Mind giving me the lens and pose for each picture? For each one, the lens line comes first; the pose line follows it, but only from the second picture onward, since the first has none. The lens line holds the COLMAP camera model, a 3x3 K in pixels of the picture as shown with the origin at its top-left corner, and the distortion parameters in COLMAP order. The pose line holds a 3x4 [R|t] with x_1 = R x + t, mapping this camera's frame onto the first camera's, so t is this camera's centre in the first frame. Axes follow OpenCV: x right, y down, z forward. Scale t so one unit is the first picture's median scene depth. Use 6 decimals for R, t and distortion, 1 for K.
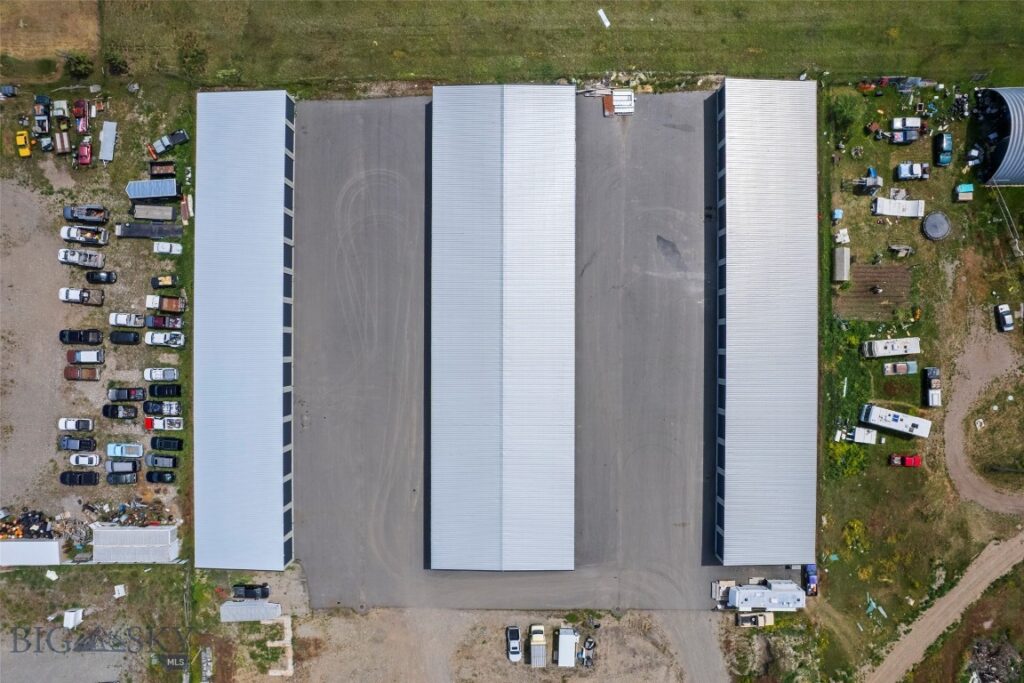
lens RADIAL K [[655.2, 0, 510.9], [0, 655.2, 344.9], [0, 0, 1]] dist [-0.070538, 0.060201]
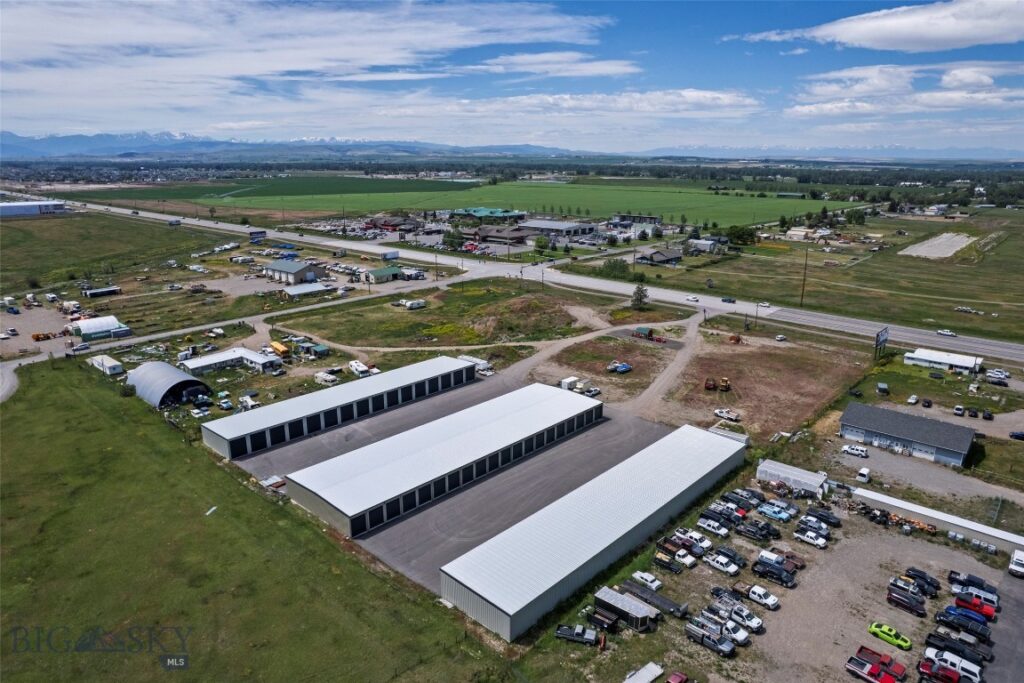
lens RADIAL K [[655.2, 0, 514.7], [0, 655.2, 351.9], [0, 0, 1]] dist [-0.070538, 0.060201]
pose [[-0.737915, -0.180680, 0.650258, -0.961171], [0.674857, -0.207540, 0.708163, -0.901153], [0.007004, 0.961396, 0.275081, 0.411073]]
